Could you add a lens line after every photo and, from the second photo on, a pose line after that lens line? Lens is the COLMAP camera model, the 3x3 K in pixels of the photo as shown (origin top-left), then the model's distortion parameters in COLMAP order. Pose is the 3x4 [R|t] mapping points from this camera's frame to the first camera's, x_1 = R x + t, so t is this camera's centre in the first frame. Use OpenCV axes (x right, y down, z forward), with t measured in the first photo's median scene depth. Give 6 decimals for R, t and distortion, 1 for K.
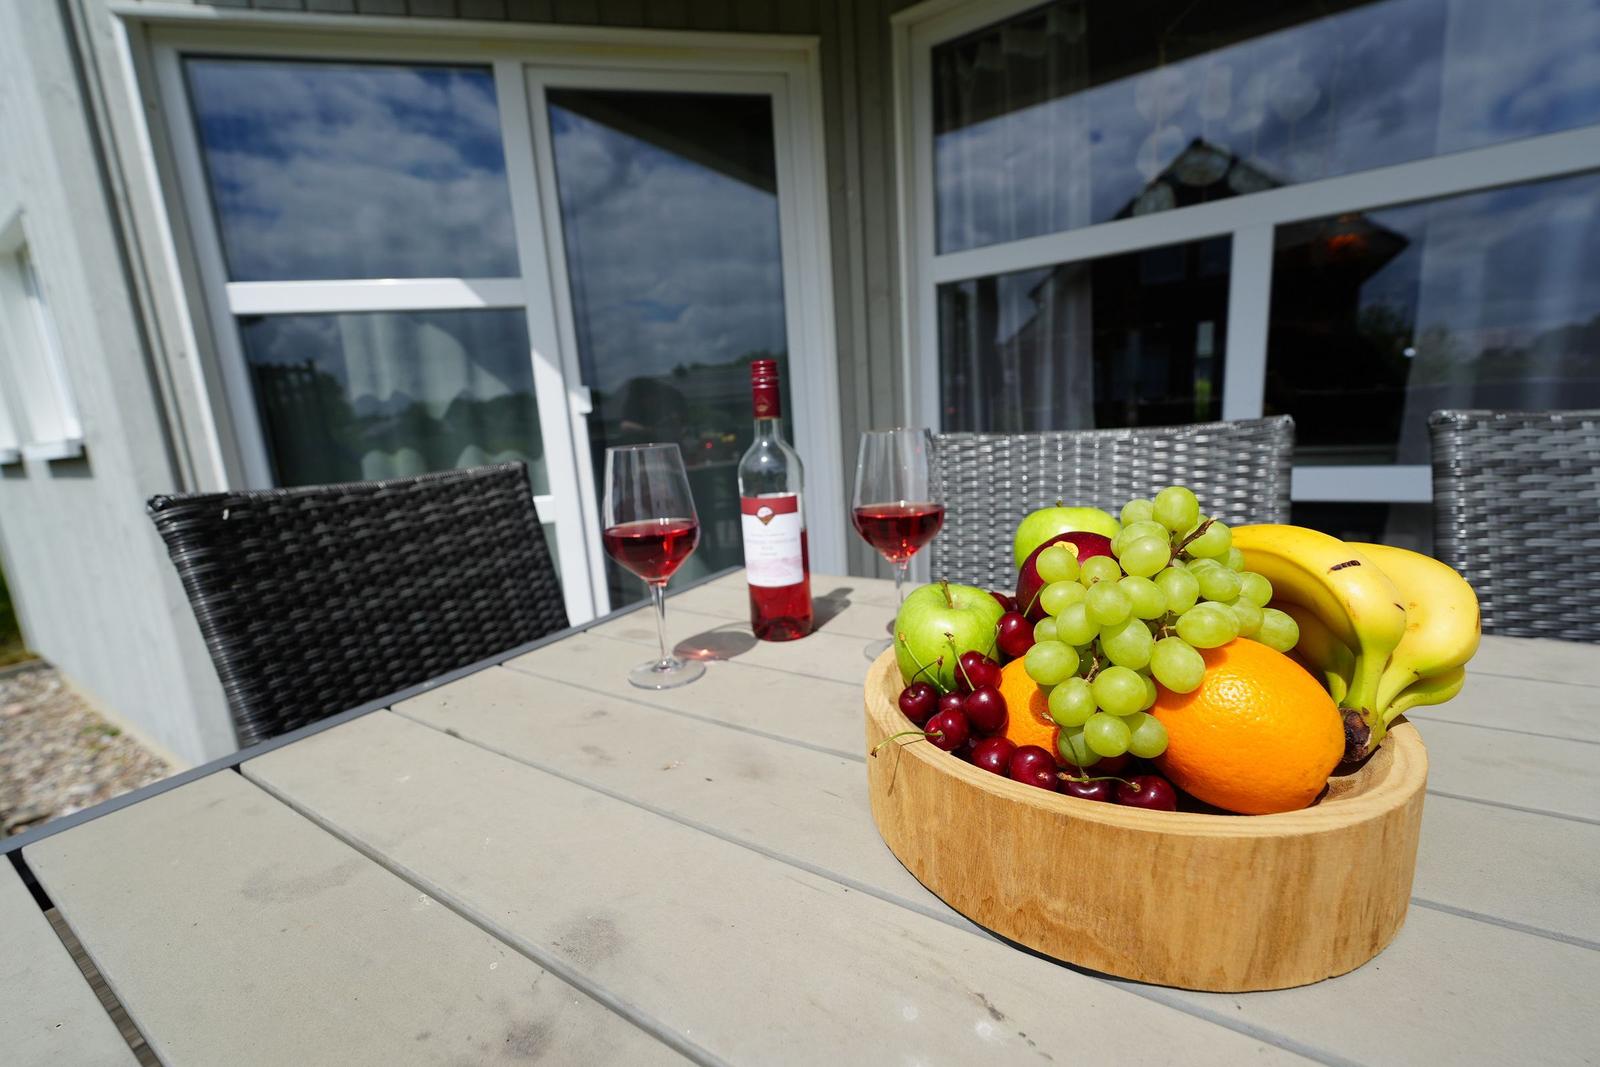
lens RADIAL K [[639.6, 0, 800.0], [0, 639.6, 533.5], [0, 0, 1]] dist [-0.002764, 0.000018]
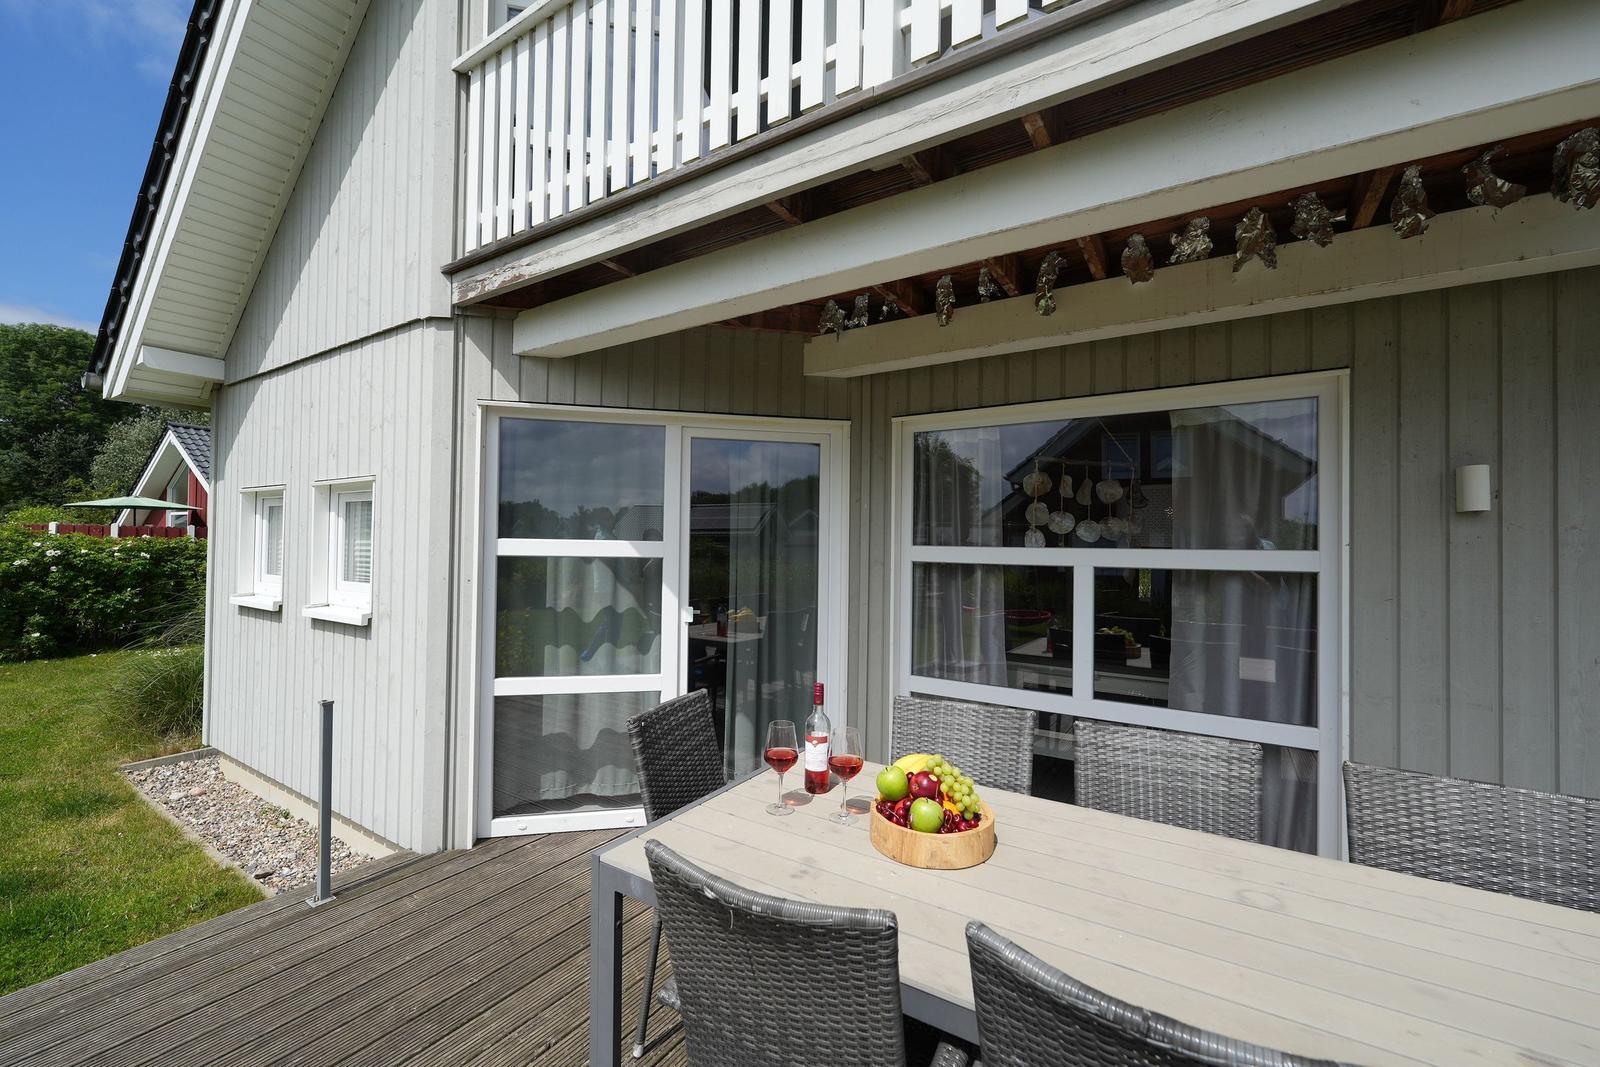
lens RADIAL K [[633.8, 0, 808.8], [0, 633.8, 532.6], [0, 0, 1]] dist [0.014273, 0.000002]
pose [[0.996932, 0.078059, -0.005862, -0.050761], [-0.077783, 0.979425, -0.186217, -0.148341], [-0.008795, 0.186101, 0.982491, -0.646371]]
